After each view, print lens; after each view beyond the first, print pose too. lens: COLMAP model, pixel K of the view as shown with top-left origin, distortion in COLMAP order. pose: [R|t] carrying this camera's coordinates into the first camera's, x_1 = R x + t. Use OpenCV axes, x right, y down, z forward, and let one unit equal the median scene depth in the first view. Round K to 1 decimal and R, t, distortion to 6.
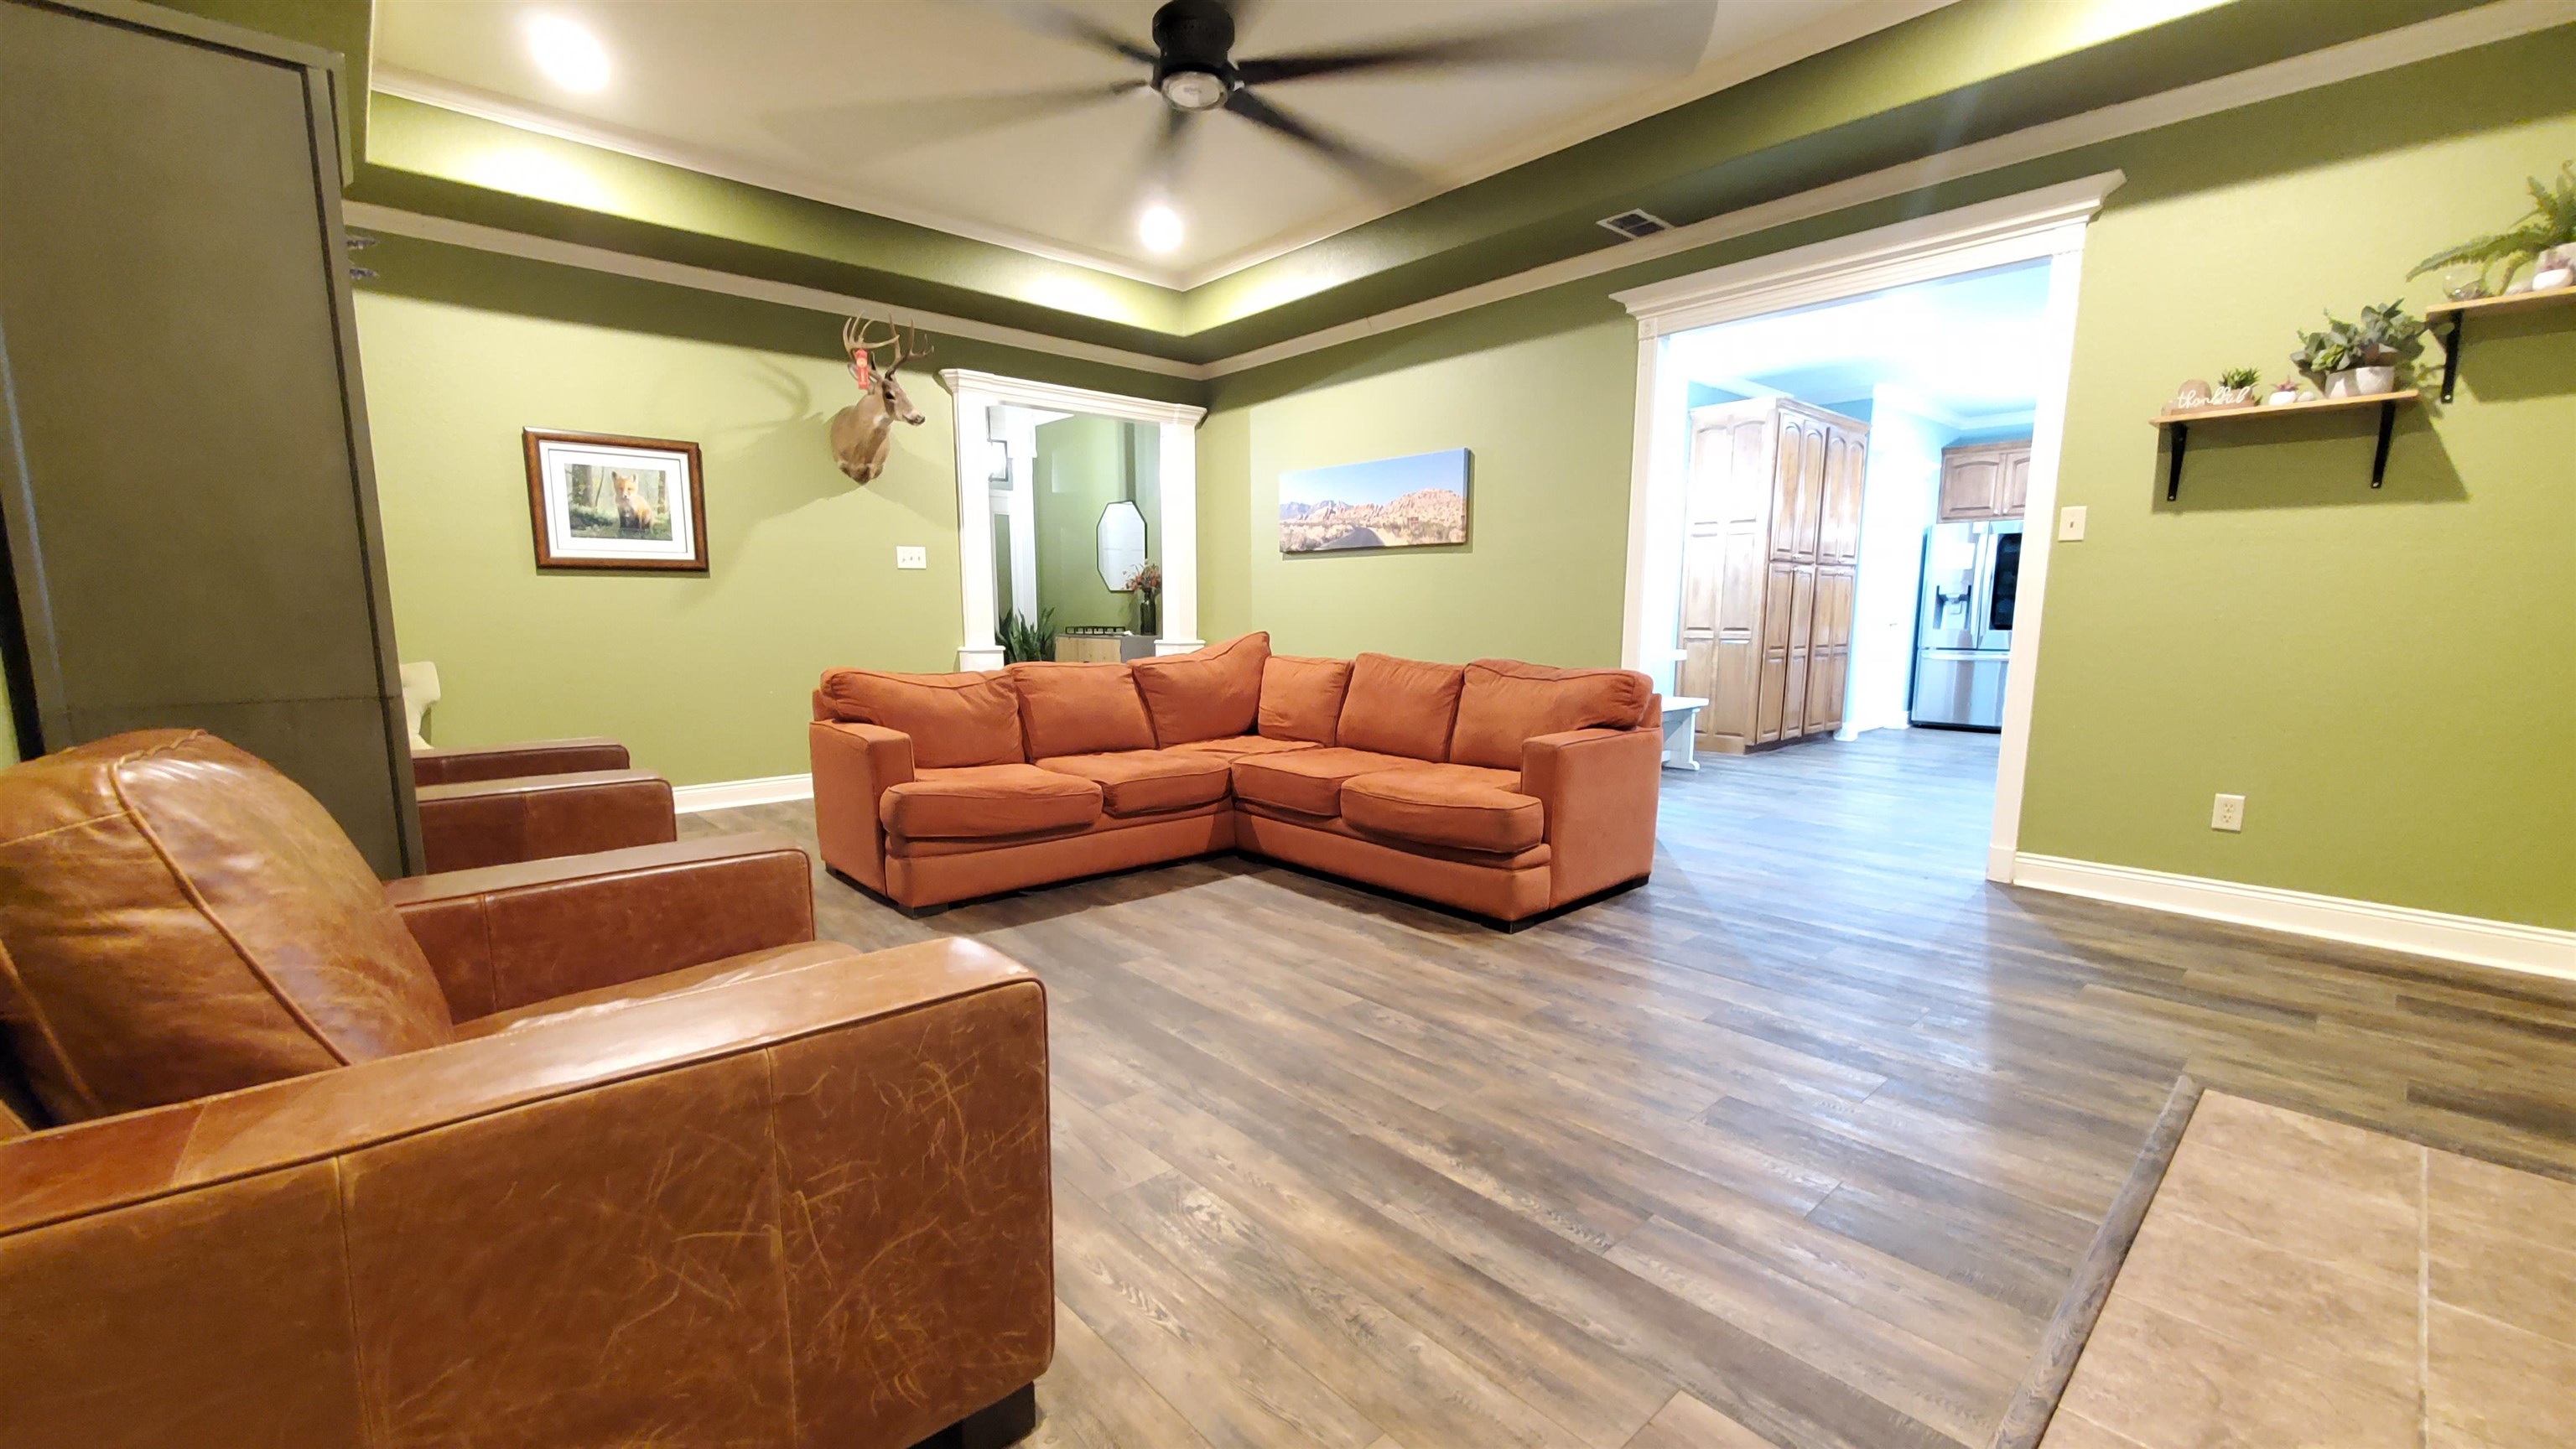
lens RADIAL K [[1031.8, 0, 1265.3], [0, 1031.8, 760.5], [0, 0, 1]] dist [0.002696, -0.000028]
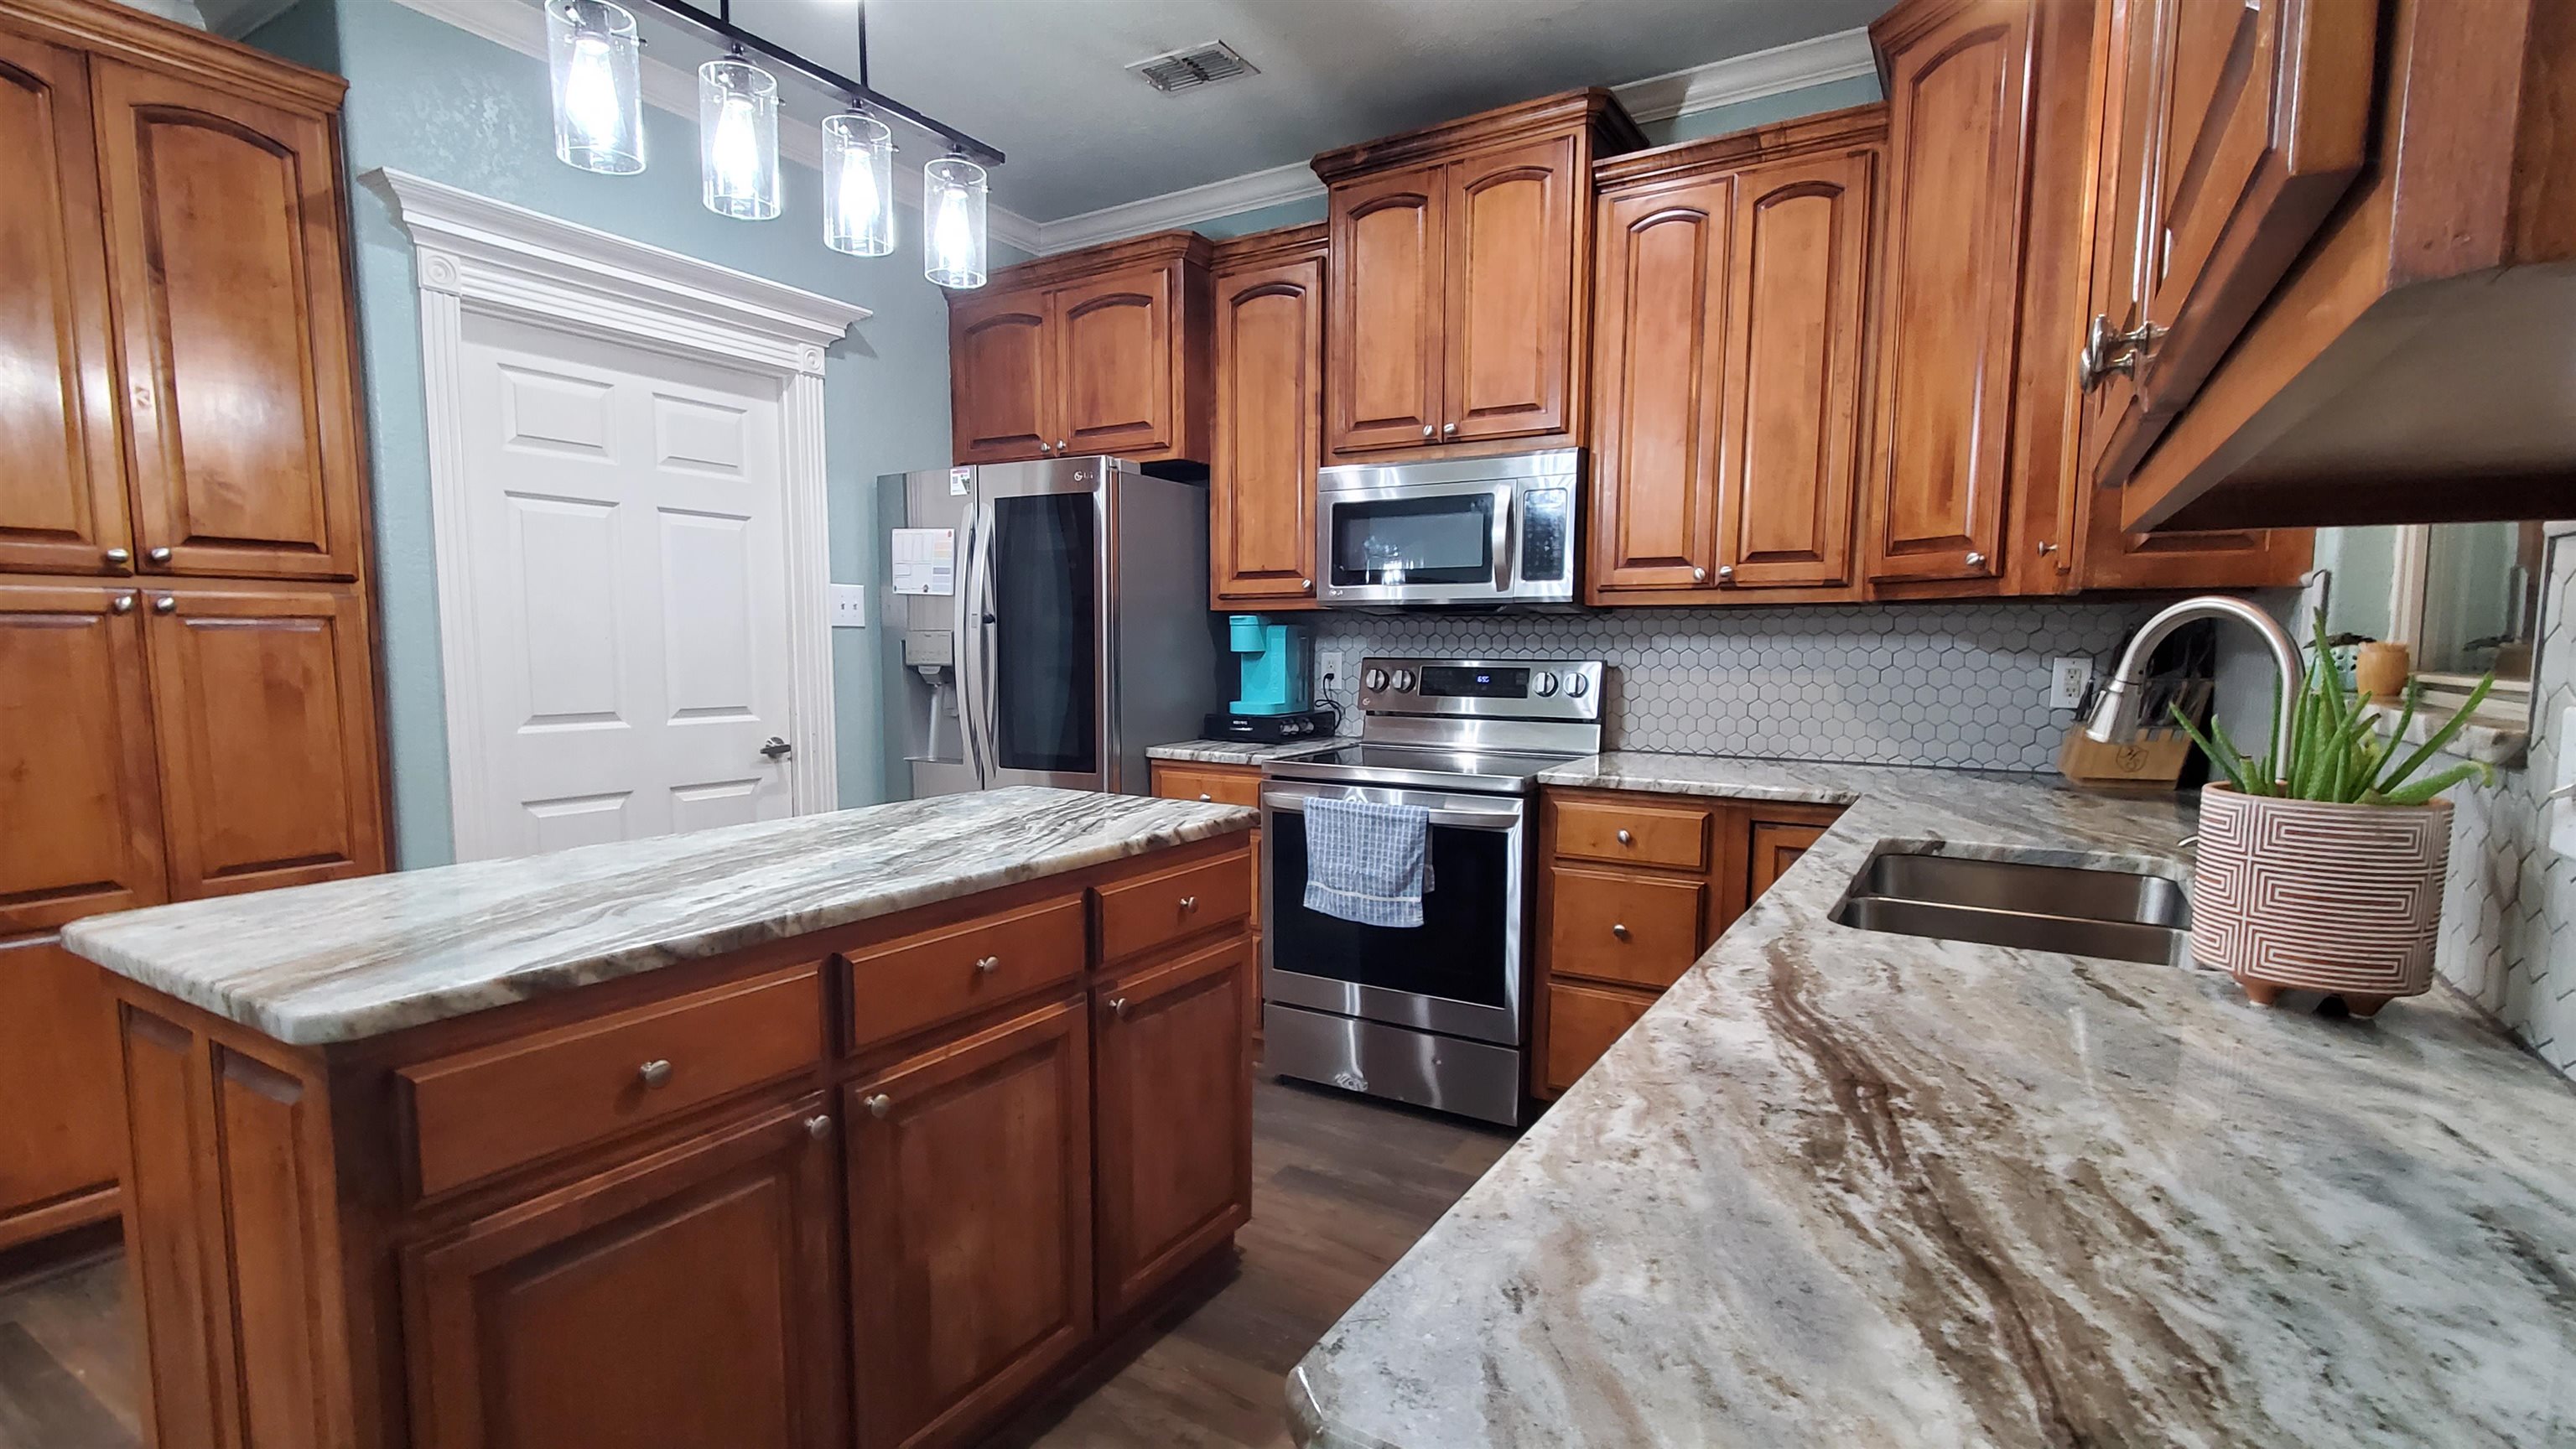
lens RADIAL K [[1186.1, 0, 1269.0], [0, 1186.1, 767.5], [0, 0, 1]] dist [0.003717, -0.000375]
pose [[0.958578, -0.029025, 0.283349, 0.796614], [0.039845, 0.998677, -0.032496, -0.128958], [-0.282031, 0.042440, 0.958466, 0.683568]]
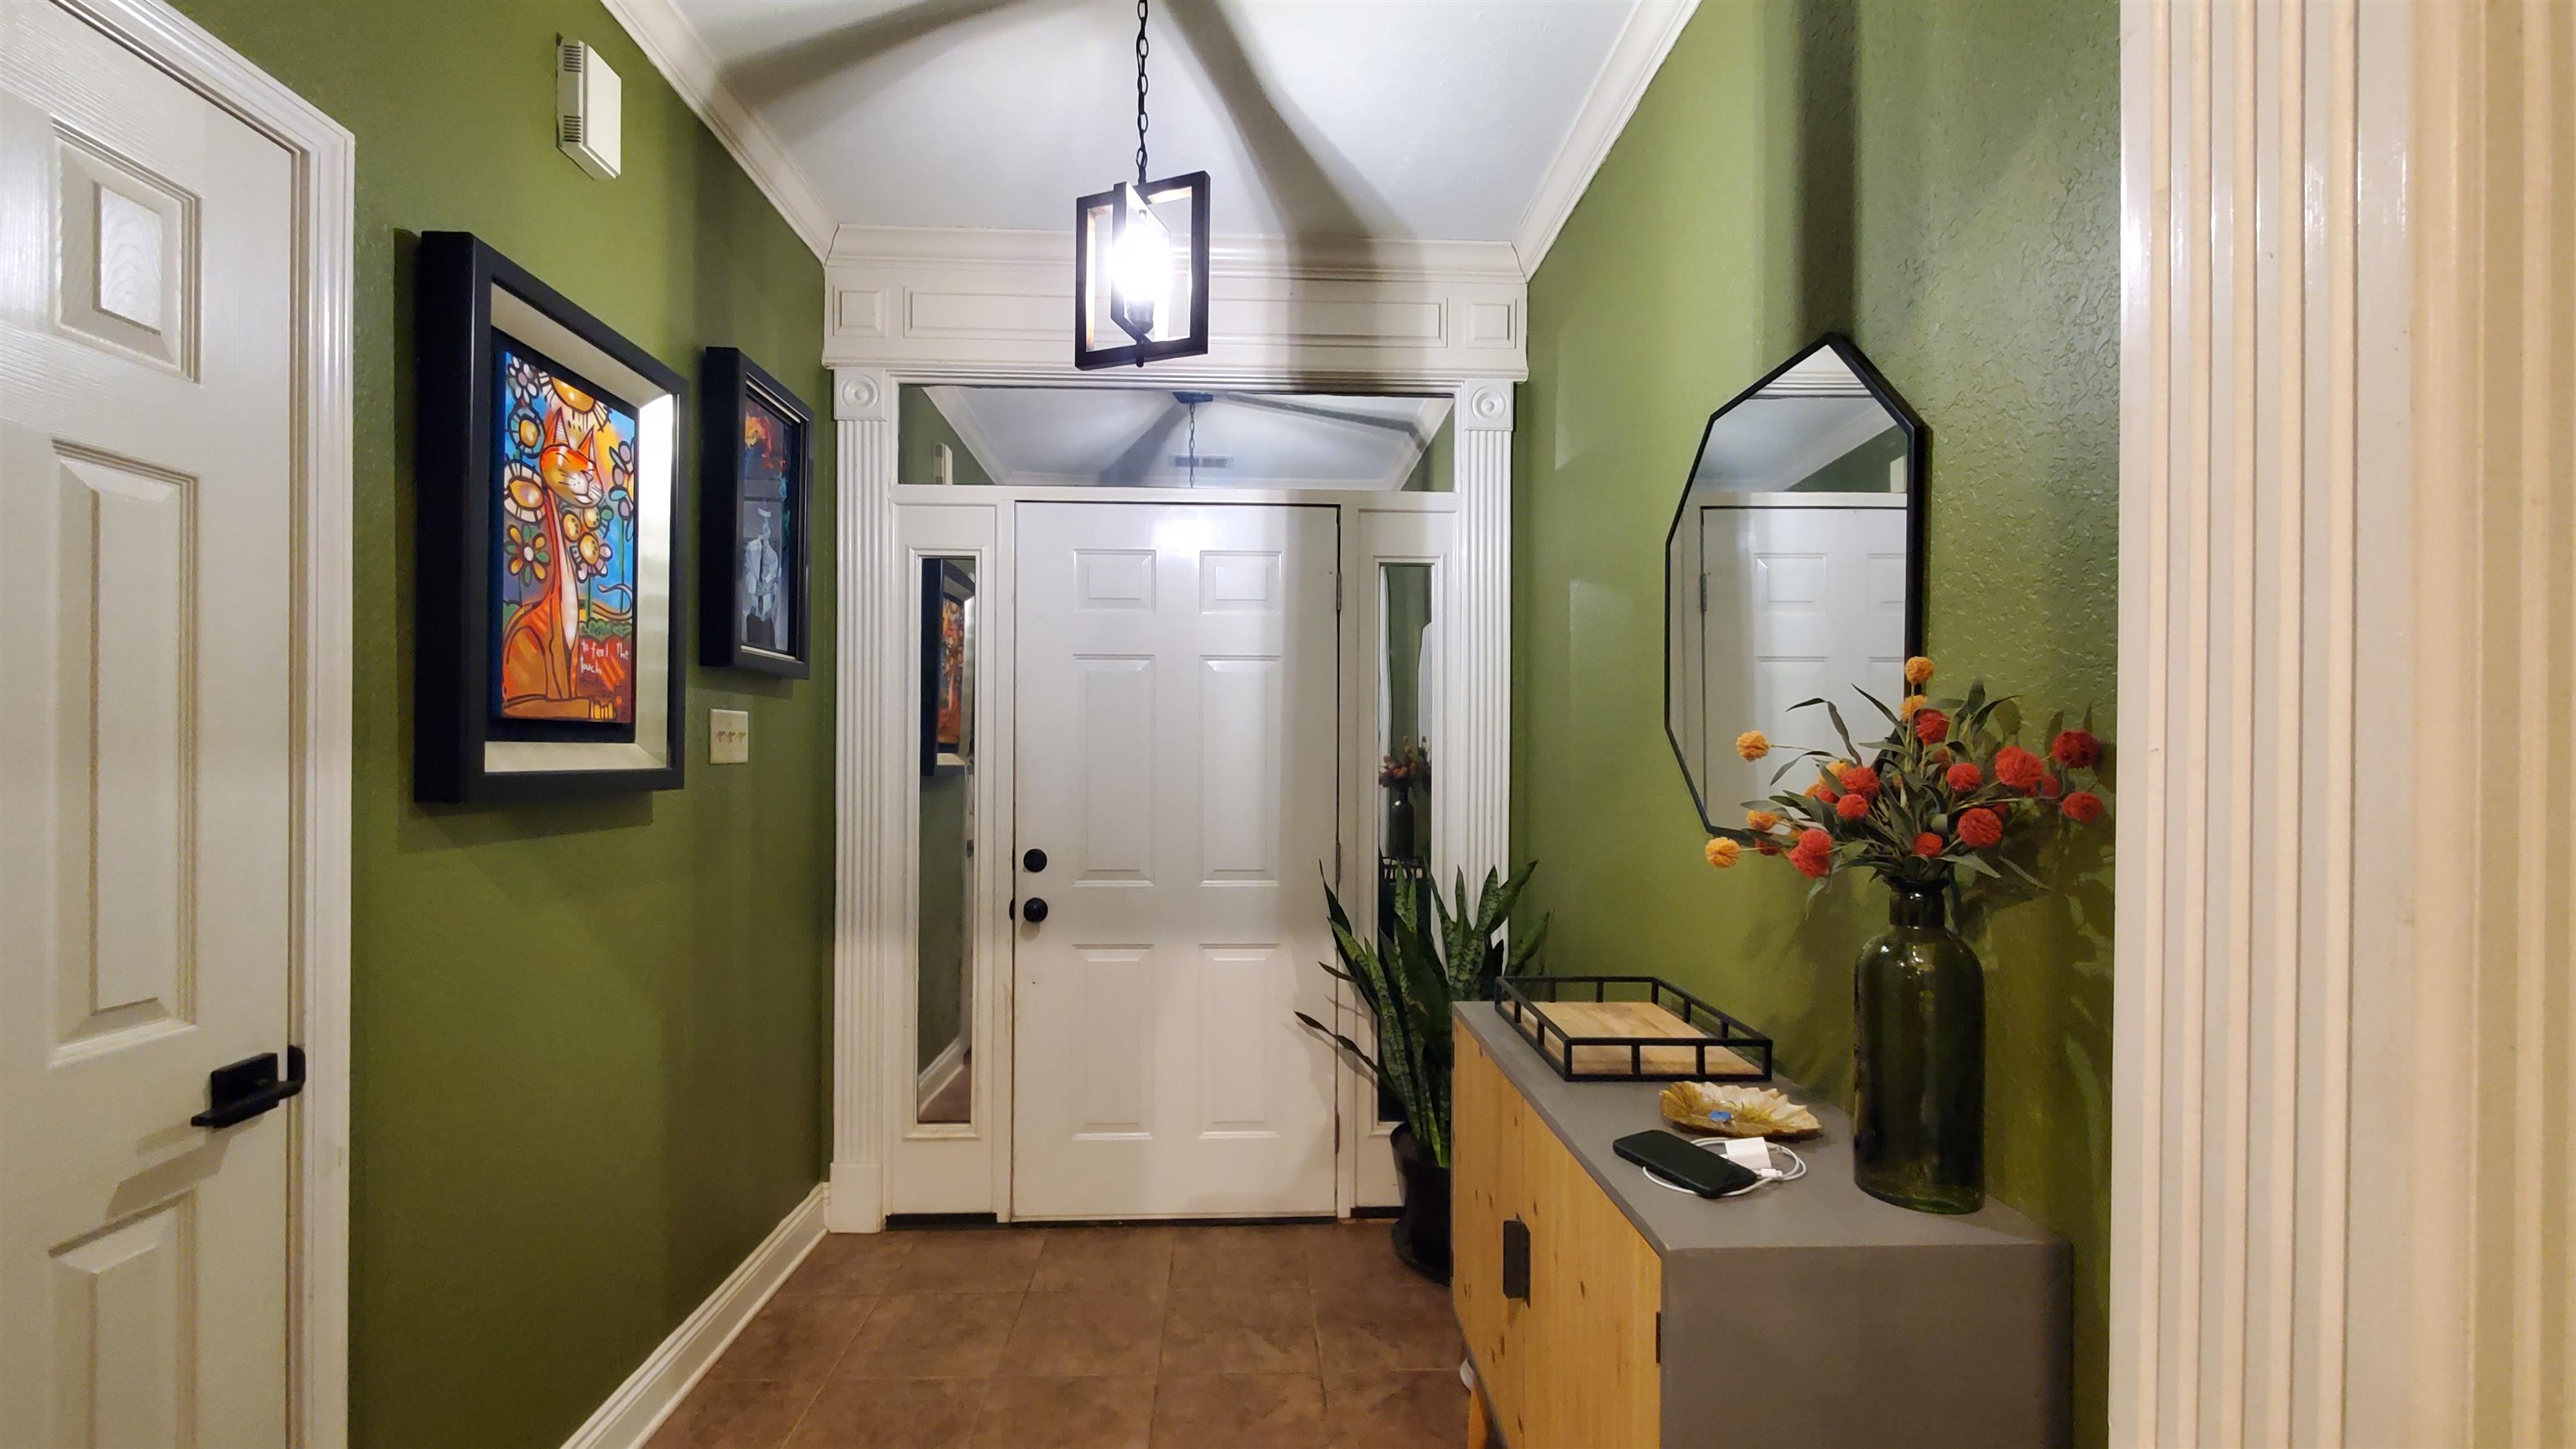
lens RADIAL K [[1027.8, 0, 1274.2], [0, 1027.8, 757.9], [0, 0, 1]] dist [-0.002261, -0.000975]
pose [[0.772368, 0.003959, -0.635163, -0.101406], [-0.099043, 0.988499, -0.114277, -0.169383], [0.627406, 0.151173, 0.763877, 0.907388]]
